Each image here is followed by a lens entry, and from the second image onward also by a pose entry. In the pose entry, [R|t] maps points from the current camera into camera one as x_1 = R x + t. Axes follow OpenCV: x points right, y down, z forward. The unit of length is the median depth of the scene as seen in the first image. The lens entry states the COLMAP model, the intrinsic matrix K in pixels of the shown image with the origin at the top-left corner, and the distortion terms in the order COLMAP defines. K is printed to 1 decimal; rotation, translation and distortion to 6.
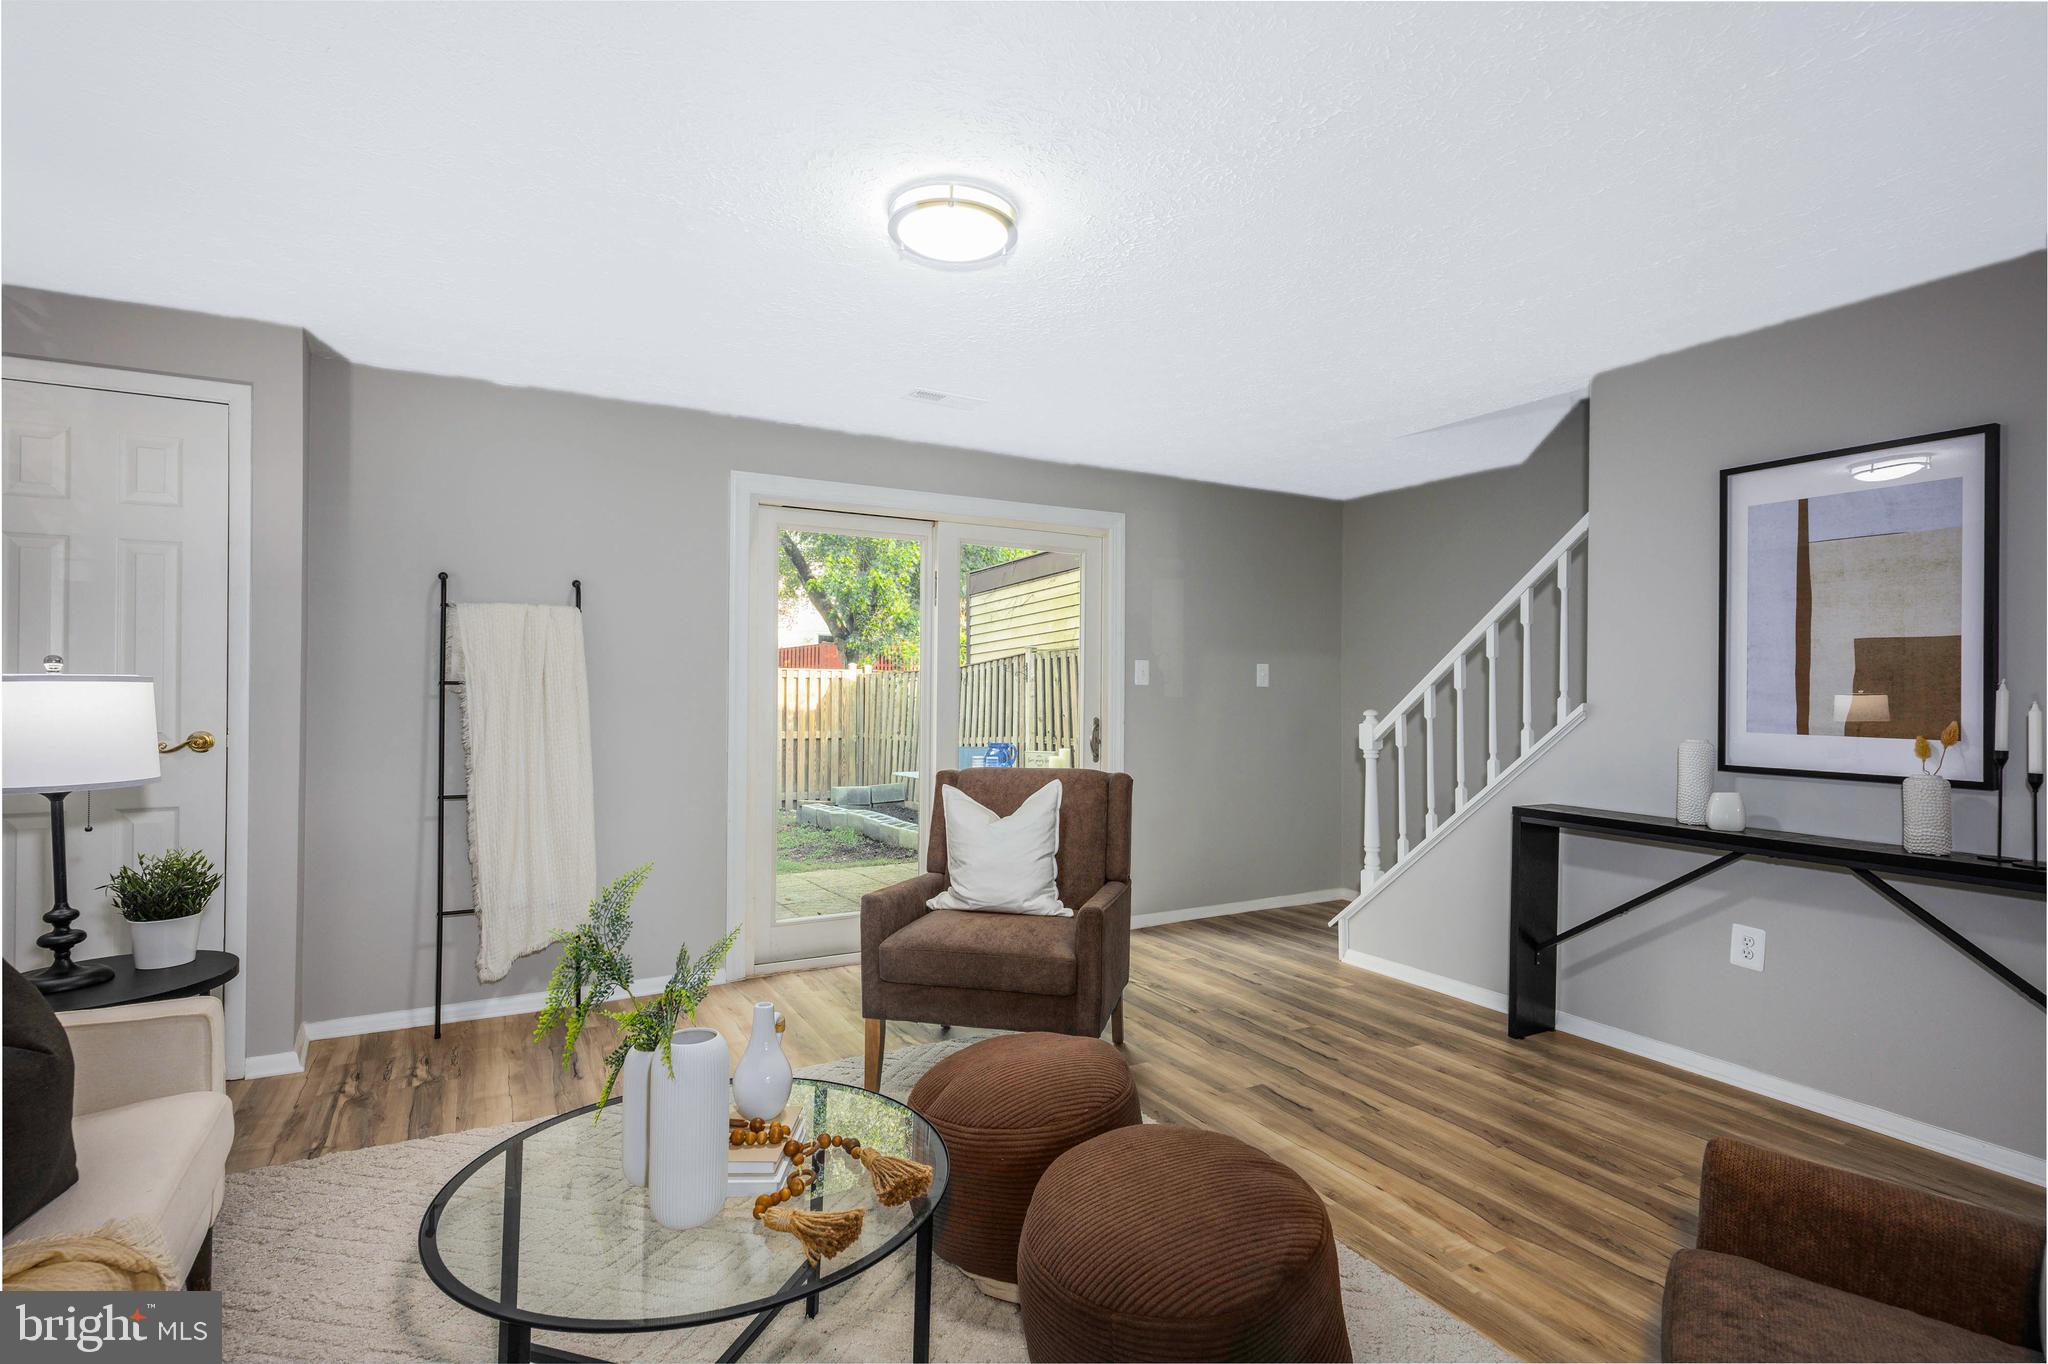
lens RADIAL K [[998.6, 0, 1030.4], [0, 998.6, 689.0], [0, 0, 1]] dist [0.000428, 0.003444]
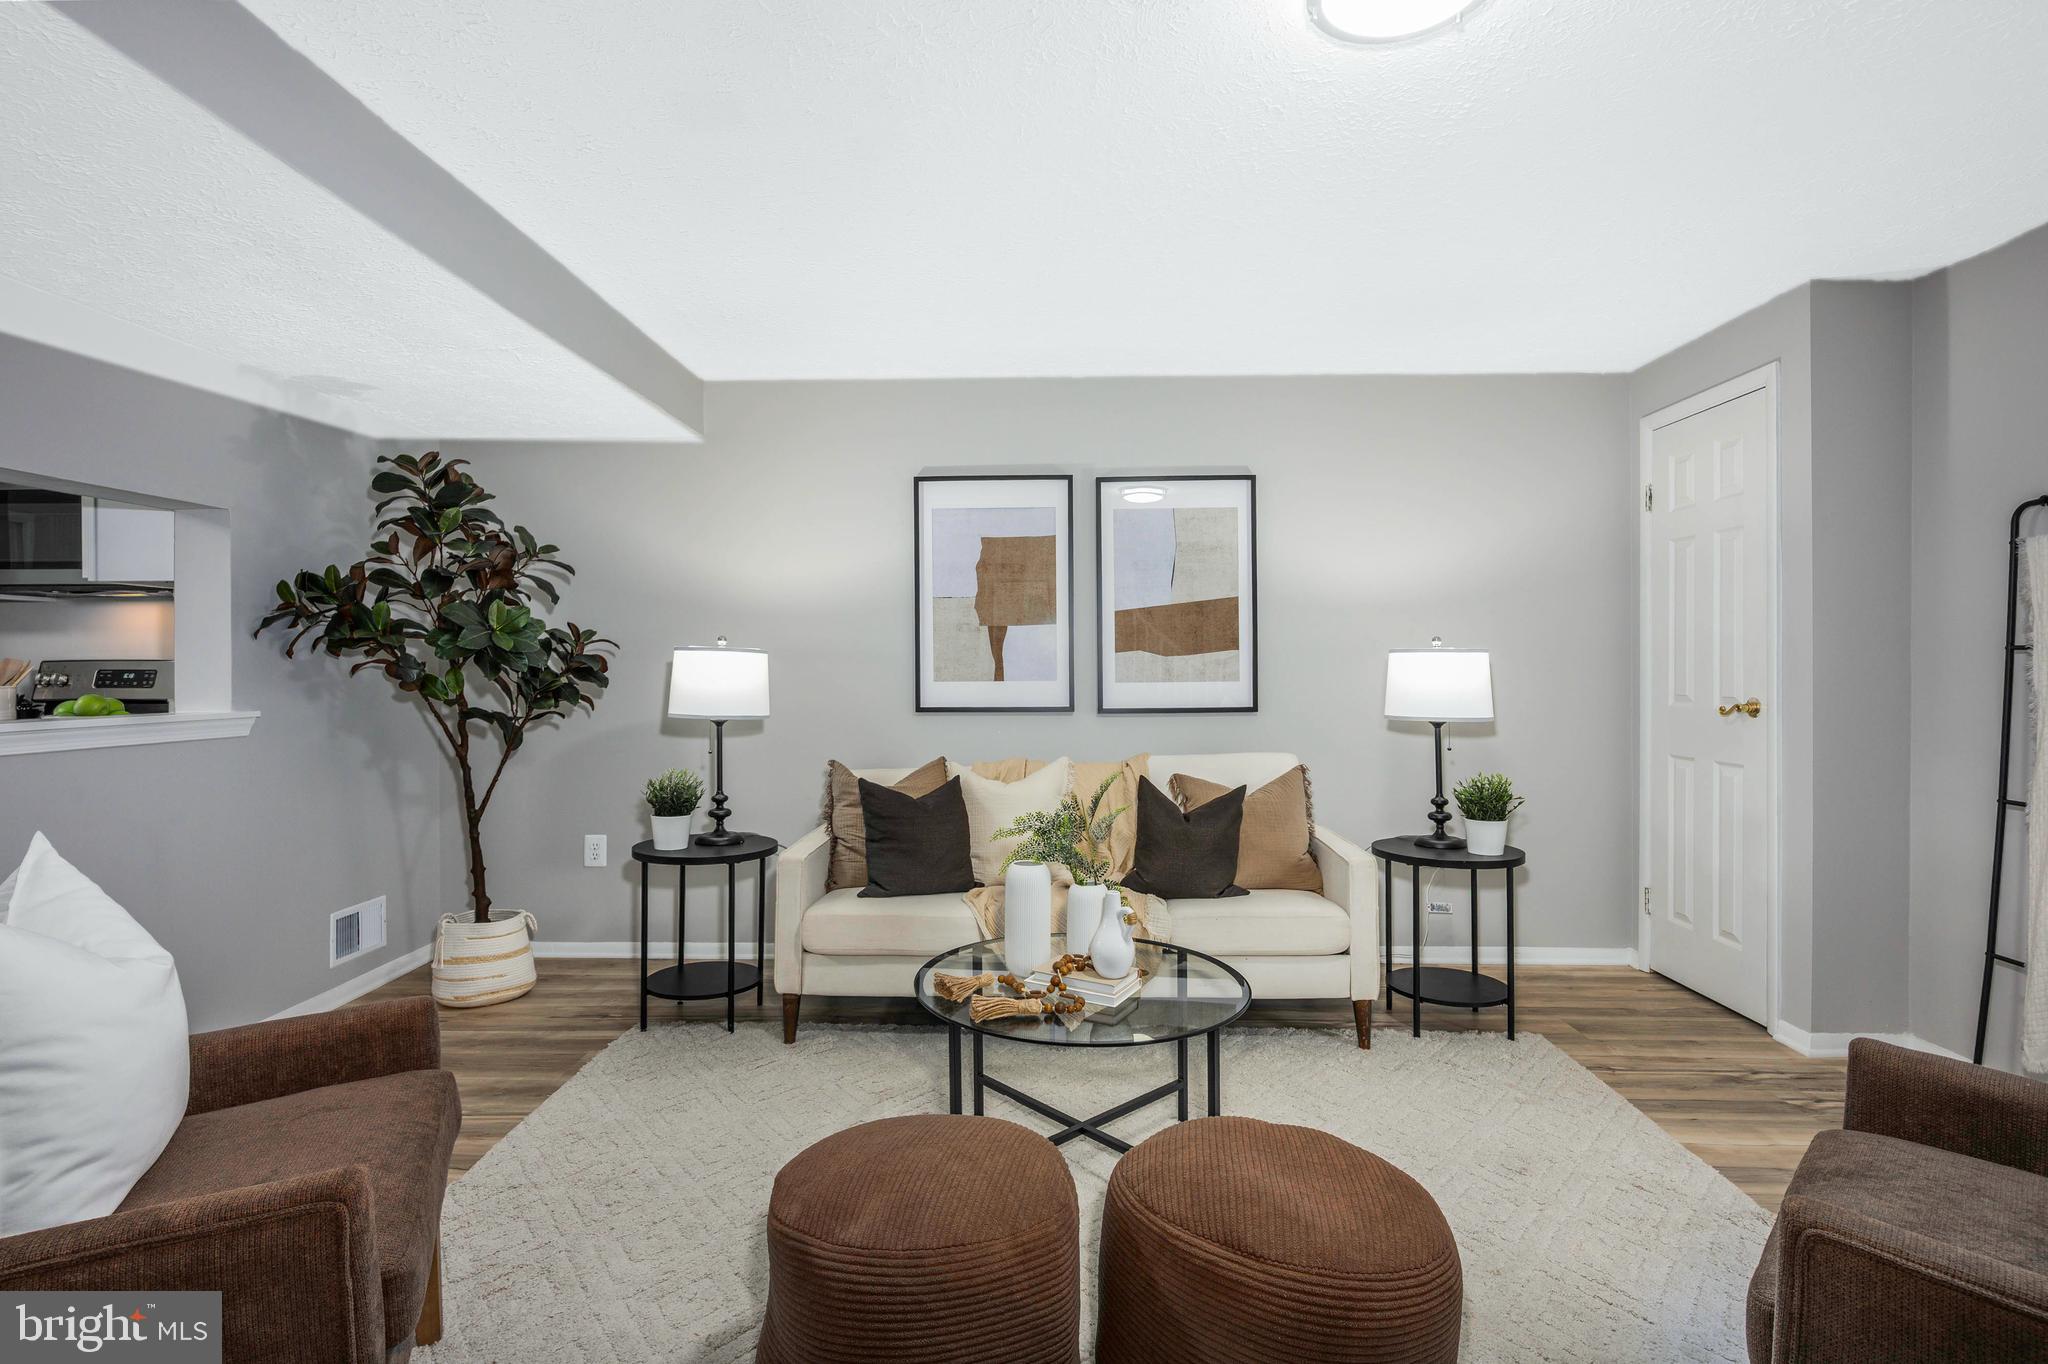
lens RADIAL K [[998.6, 0, 1017.9], [0, 998.6, 664.9], [0, 0, 1]] dist [0.000428, 0.003444]
pose [[-0.523984, -0.005430, -0.851710, 0.501738], [-0.002952, 0.999985, -0.004560, 0.014183], [0.851723, 0.000125, -0.523993, 0.880083]]
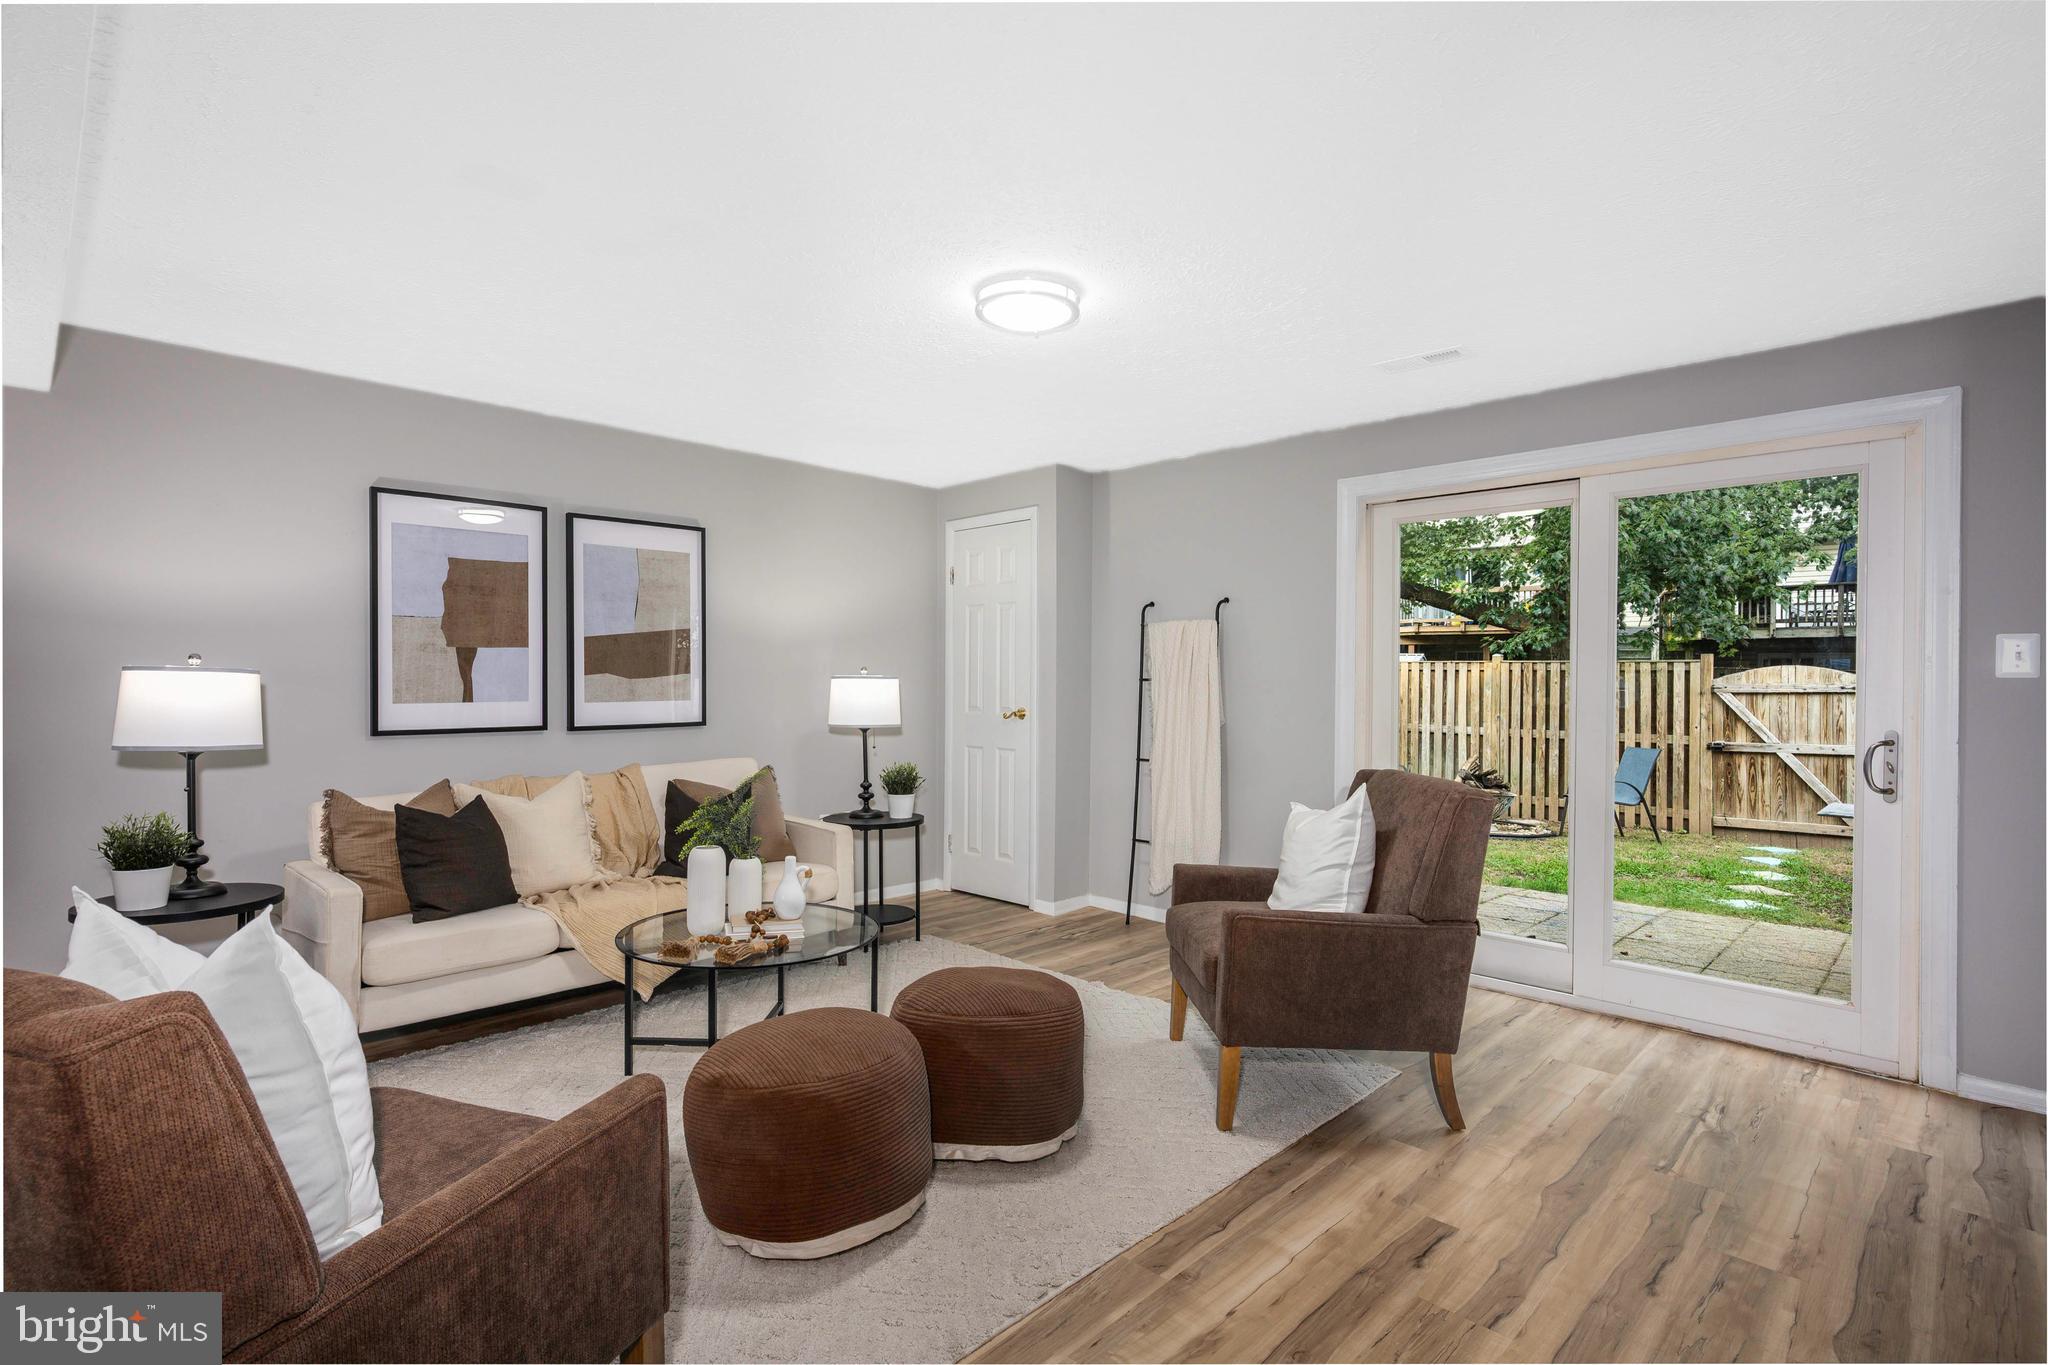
lens RADIAL K [[998.6, 0, 998.3], [0, 998.6, 682.7], [0, 0, 1]] dist [0.000428, 0.003444]
pose [[0.258594, -0.002960, -0.965982, 0.858475], [-0.004061, 0.999983, -0.004151, 0.005957], [0.965978, 0.004996, 0.258577, 0.498175]]
